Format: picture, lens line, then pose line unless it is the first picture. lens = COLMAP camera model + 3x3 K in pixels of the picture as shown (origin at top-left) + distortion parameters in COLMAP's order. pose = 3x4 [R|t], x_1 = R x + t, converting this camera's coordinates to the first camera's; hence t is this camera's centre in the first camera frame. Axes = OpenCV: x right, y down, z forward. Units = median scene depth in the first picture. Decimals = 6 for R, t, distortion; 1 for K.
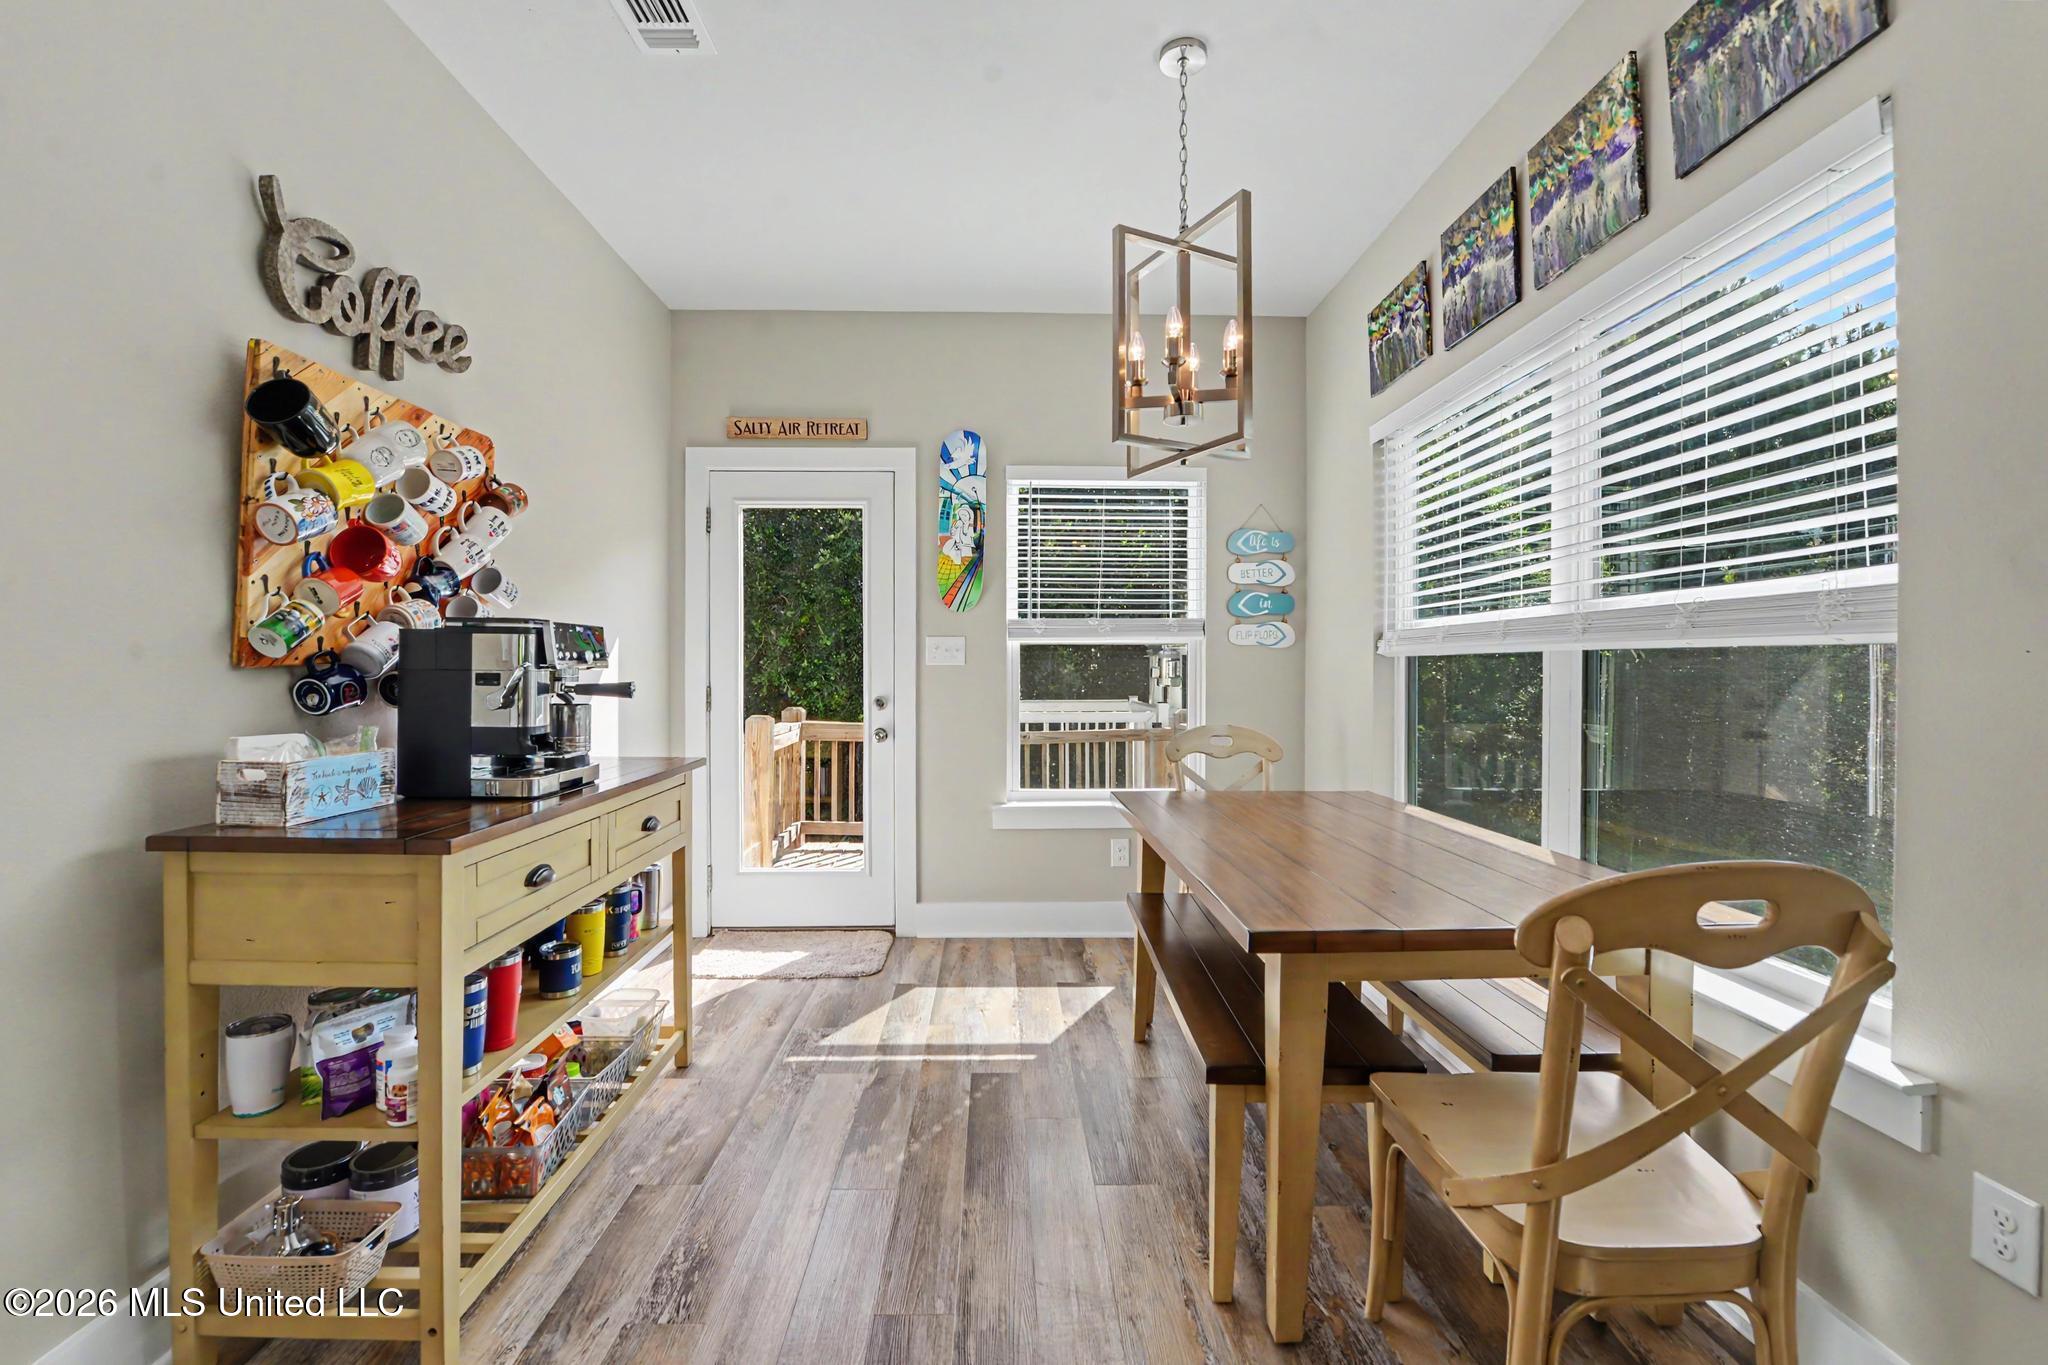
lens RADIAL K [[828.8, 0, 1026.1], [0, 828.8, 674.0], [0, 0, 1]] dist [-0.020157, -0.000289]
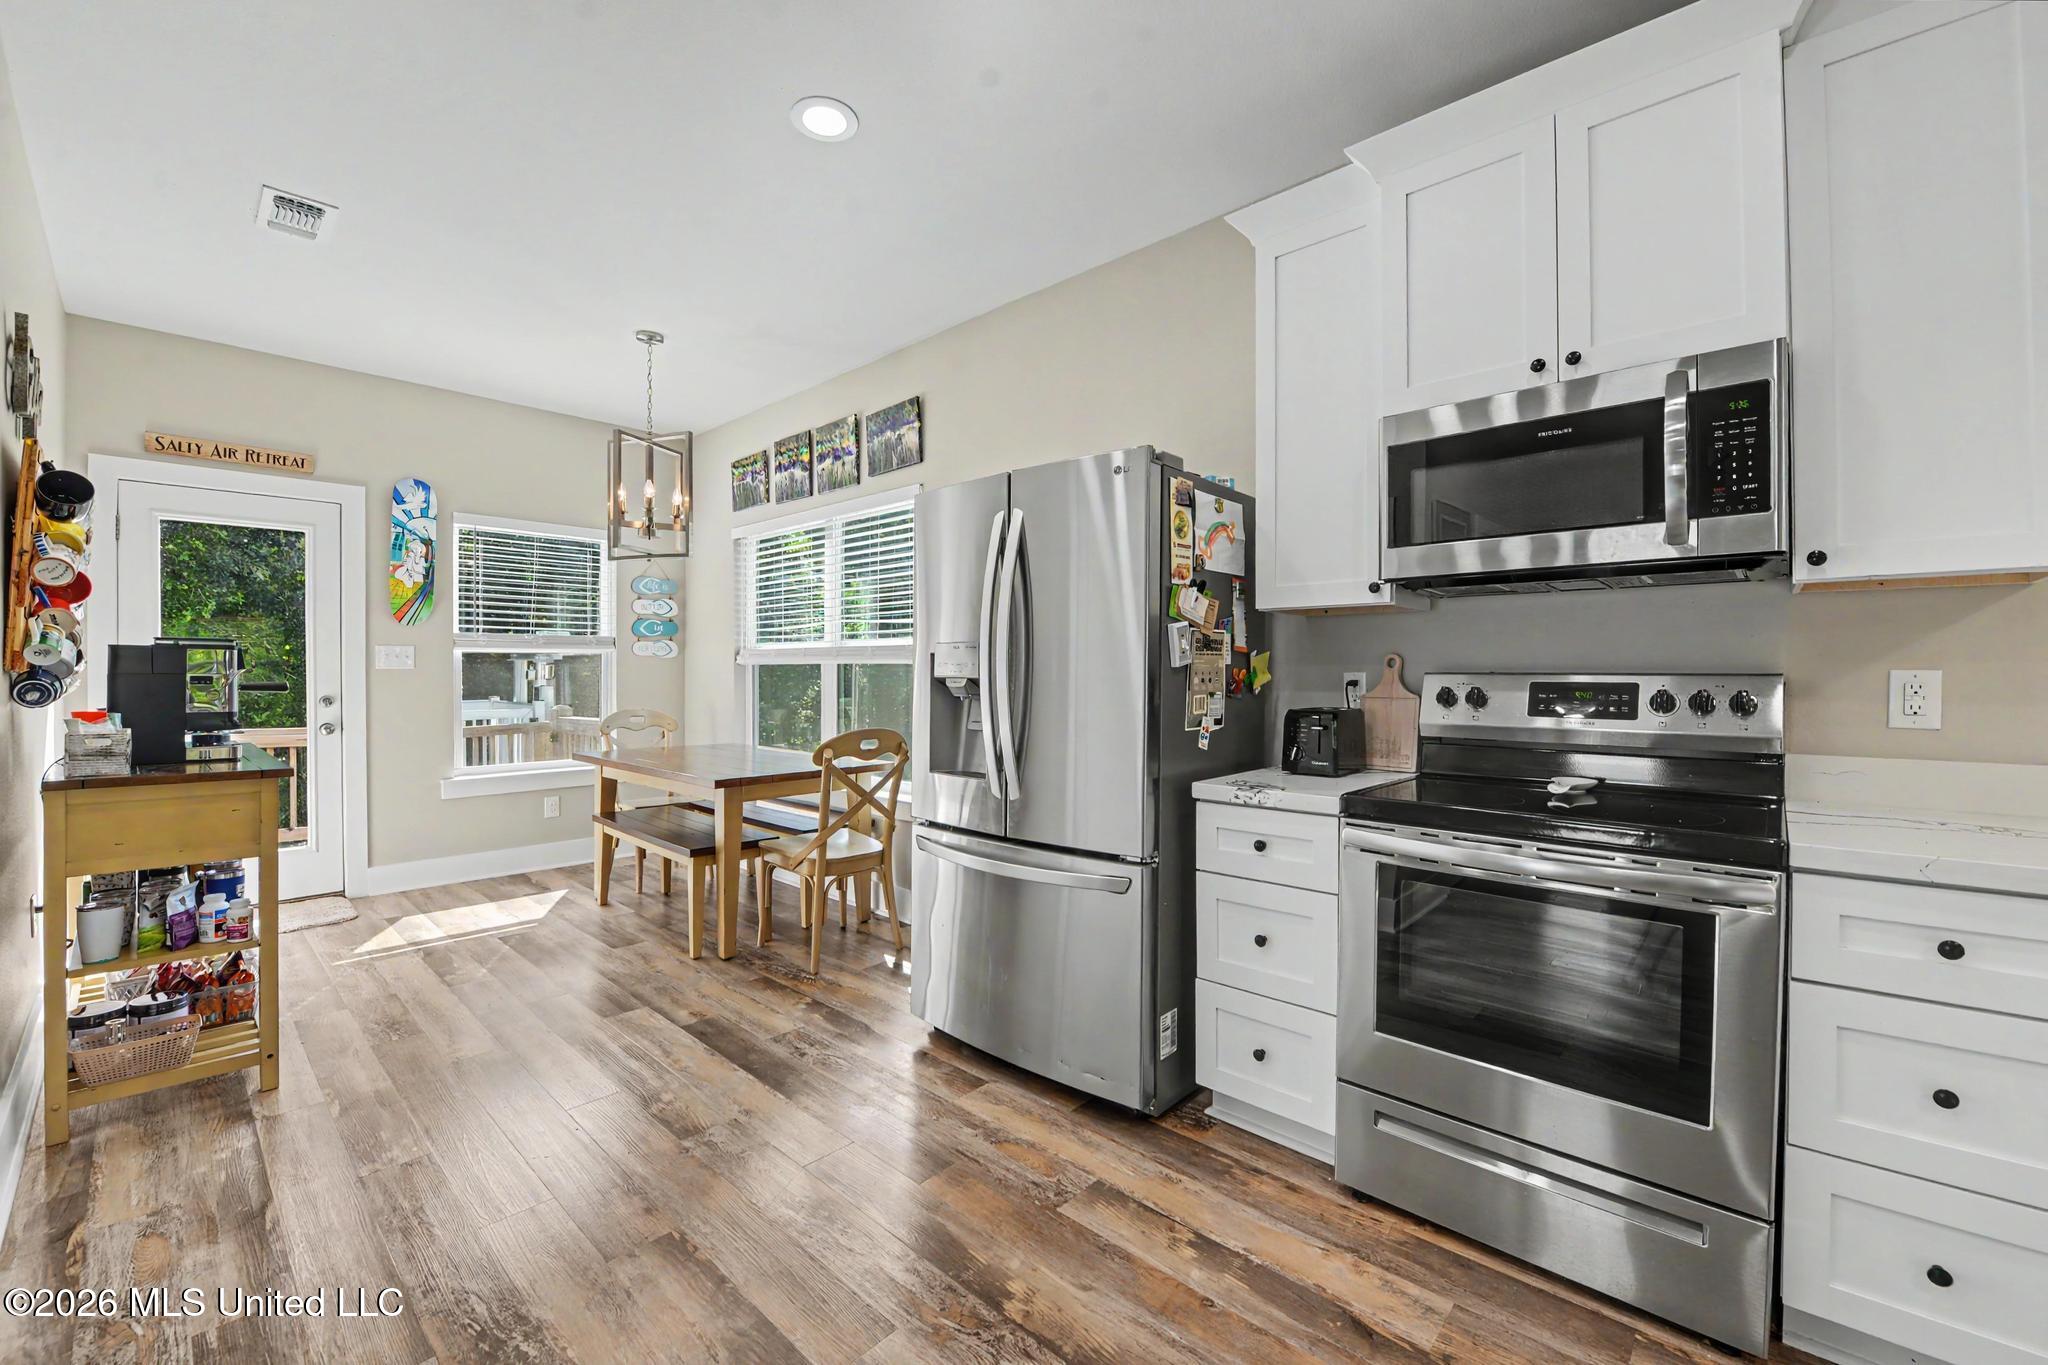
lens RADIAL K [[828.8, 0, 1008.3], [0, 828.8, 676.2], [0, 0, 1]] dist [-0.020157, -0.000289]
pose [[0.712178, -0.004125, 0.701987, -0.375717], [0.003515, 0.999991, 0.002310, 0.000587], [-0.701990, 0.000823, 0.712186, -0.613785]]
